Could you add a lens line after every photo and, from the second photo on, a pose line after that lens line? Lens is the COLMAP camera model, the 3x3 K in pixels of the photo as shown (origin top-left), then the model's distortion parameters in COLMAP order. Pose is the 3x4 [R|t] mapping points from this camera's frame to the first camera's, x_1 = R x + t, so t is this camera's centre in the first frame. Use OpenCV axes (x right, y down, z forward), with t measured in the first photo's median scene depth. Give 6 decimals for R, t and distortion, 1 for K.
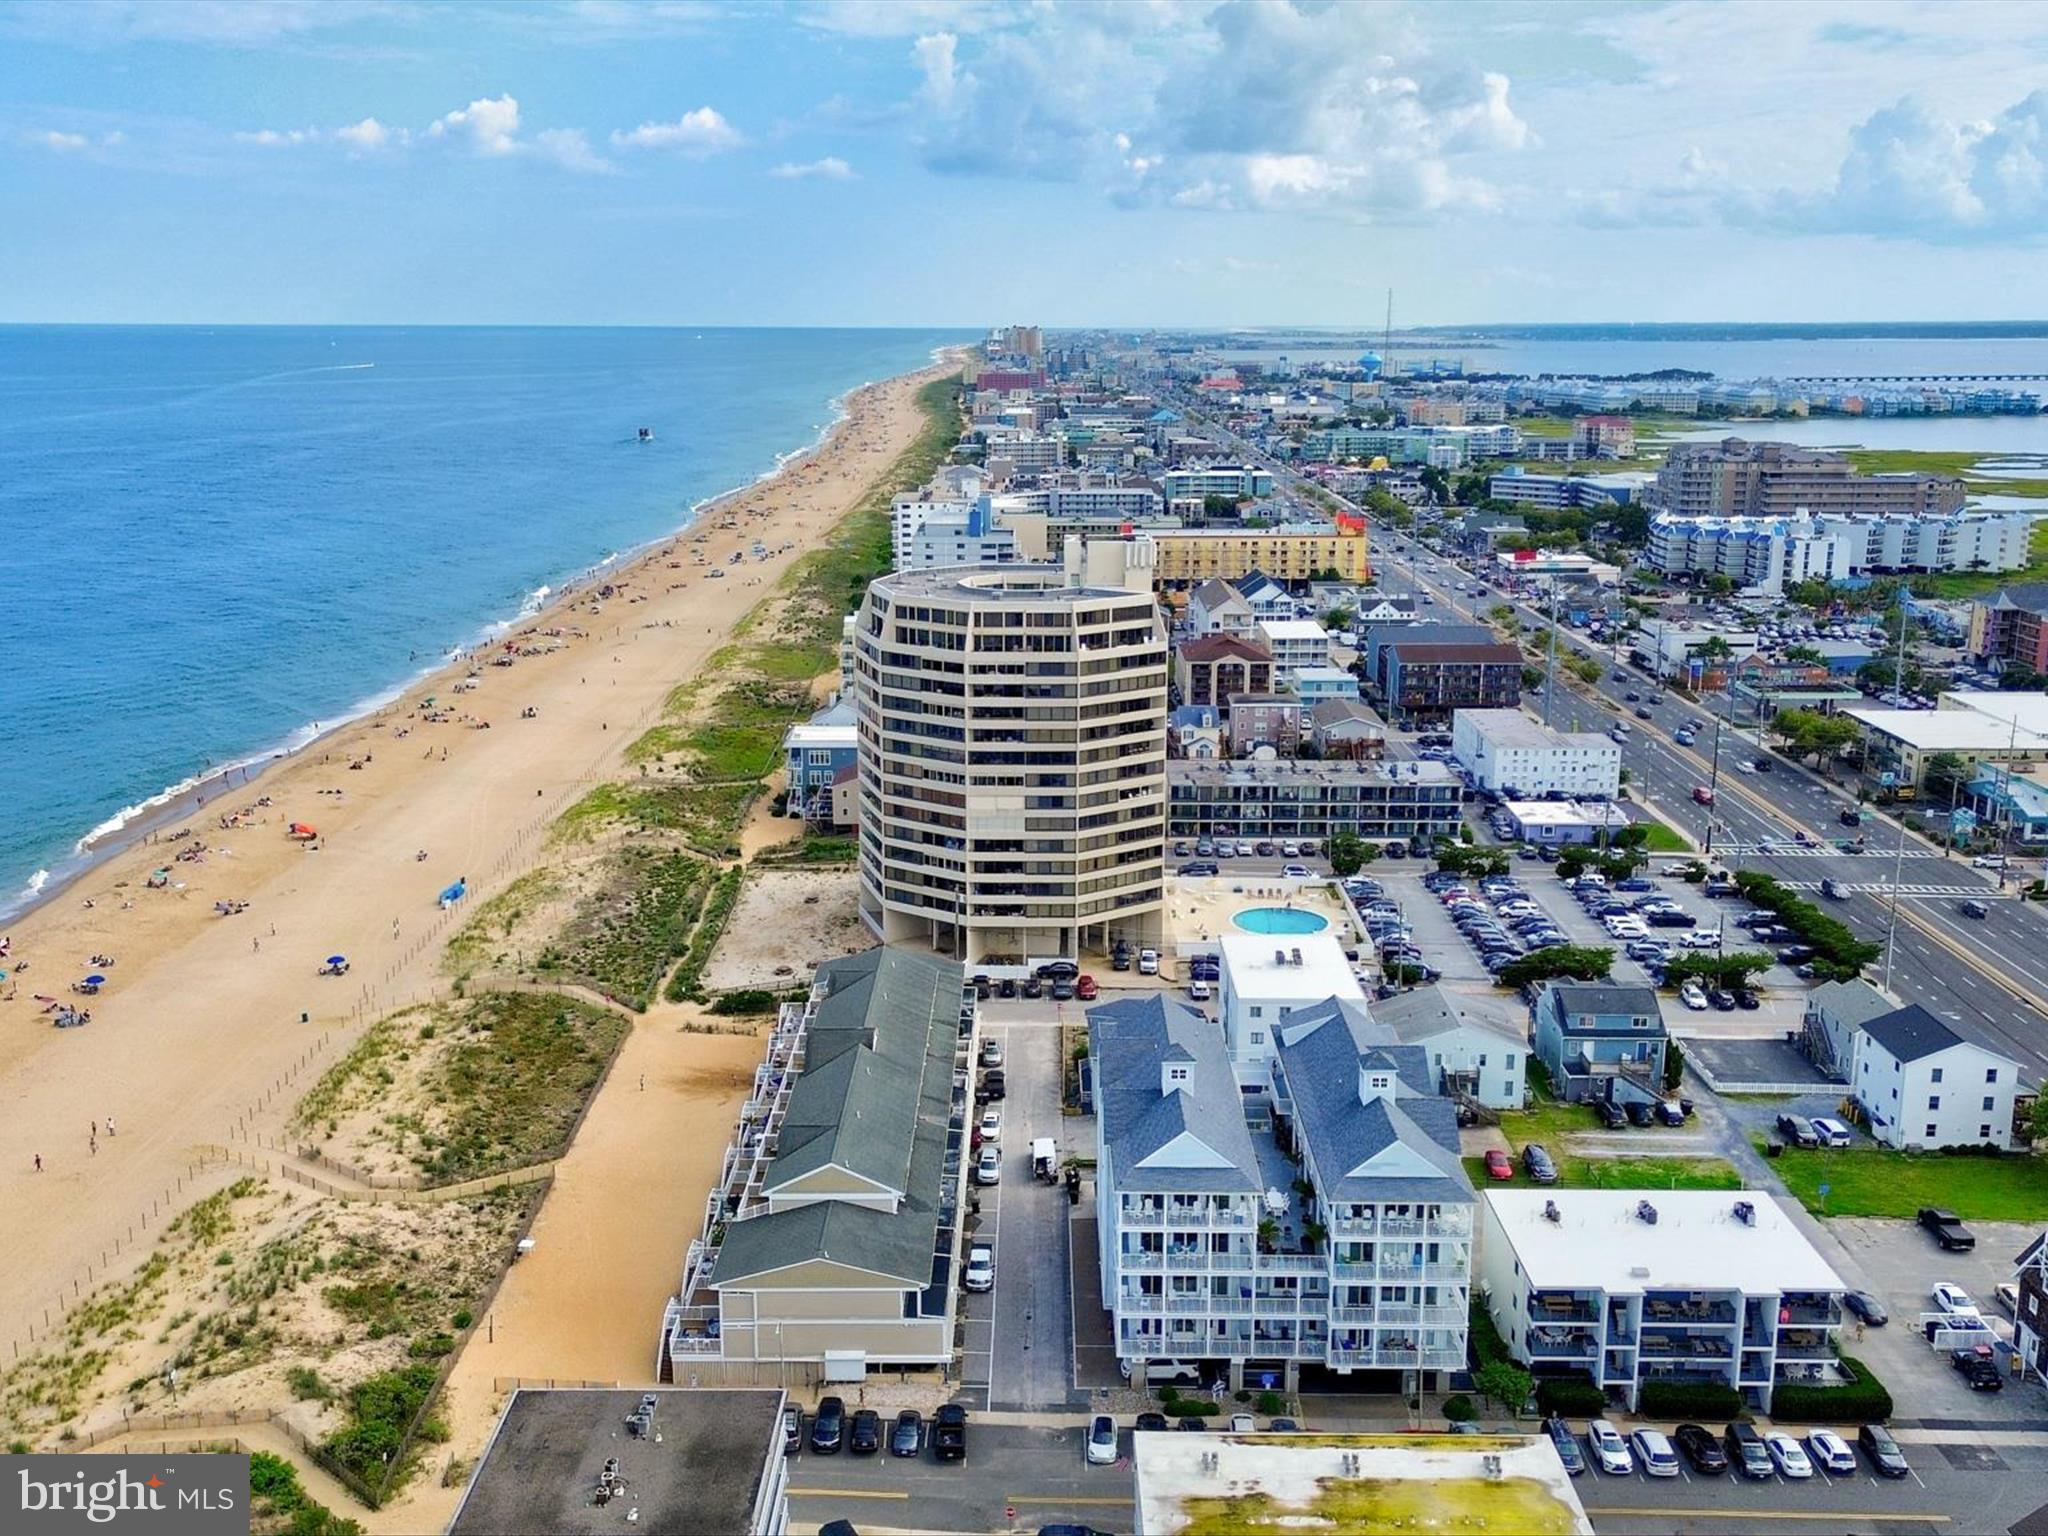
lens RADIAL K [[2016.1, 0, 1021.4], [0, 2016.1, 763.2], [0, 0, 1]] dist [0.057788, 0.000000]
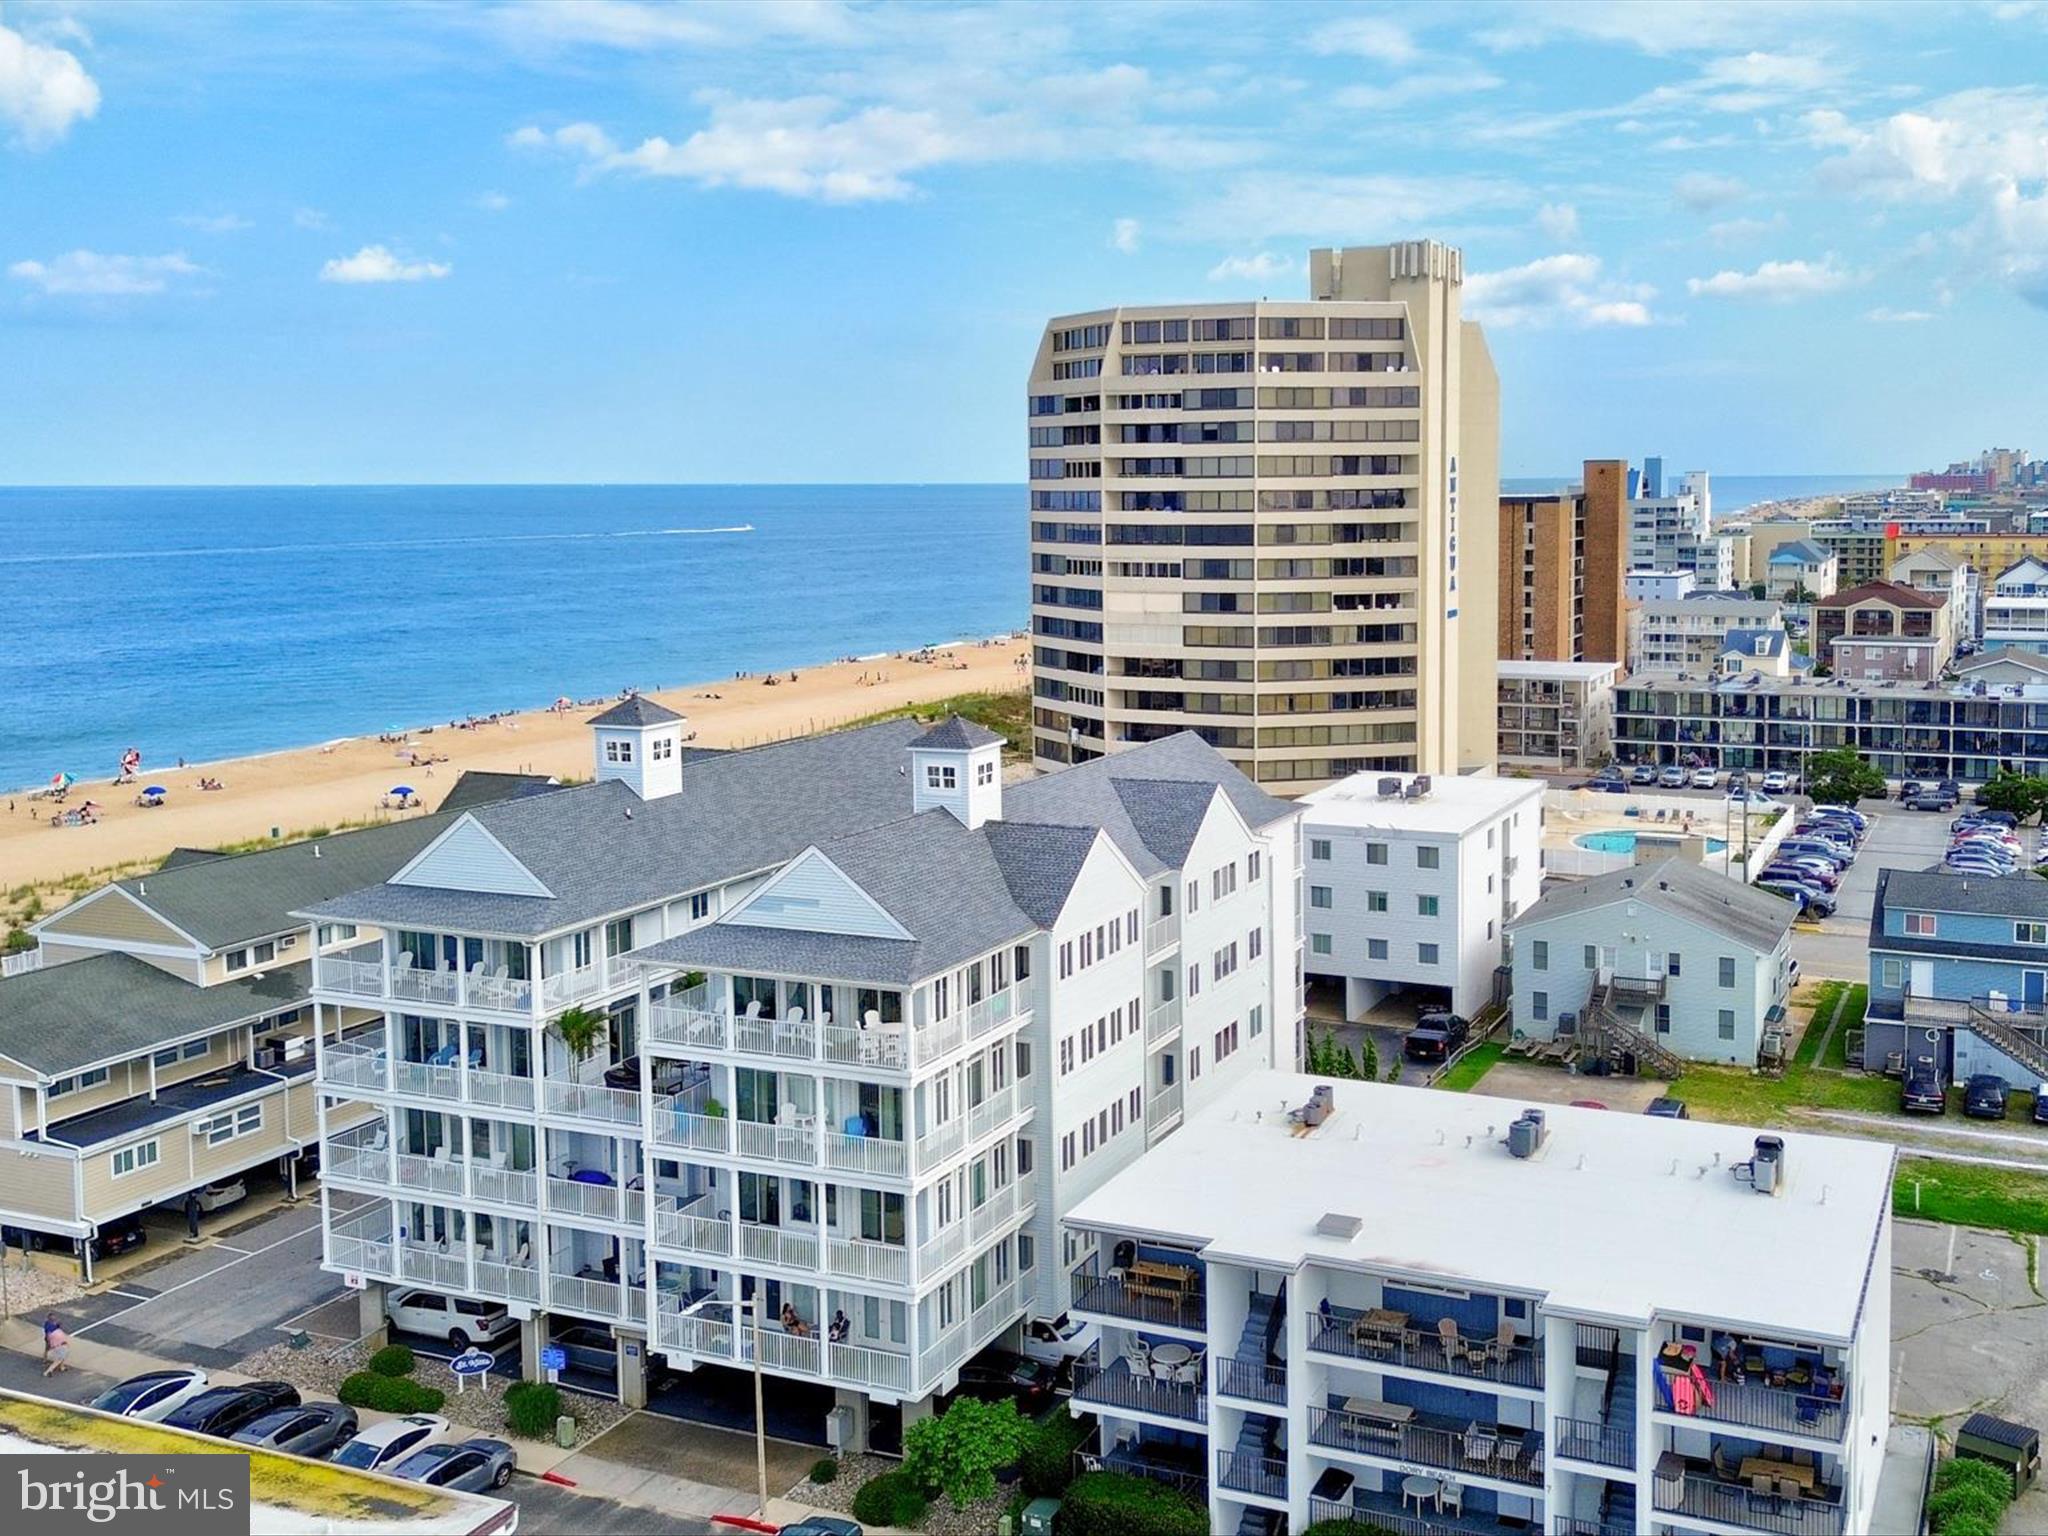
lens RADIAL K [[2016.1, 0, 1133.9], [0, 2016.1, 772.3], [0, 0, 1]] dist [0.057788, 0.000000]
pose [[0.914853, 0.045353, -0.401233, 0.261837], [-0.072637, 0.995947, -0.053043, 0.113753], [0.397201, 0.077671, 0.914439, 0.378665]]
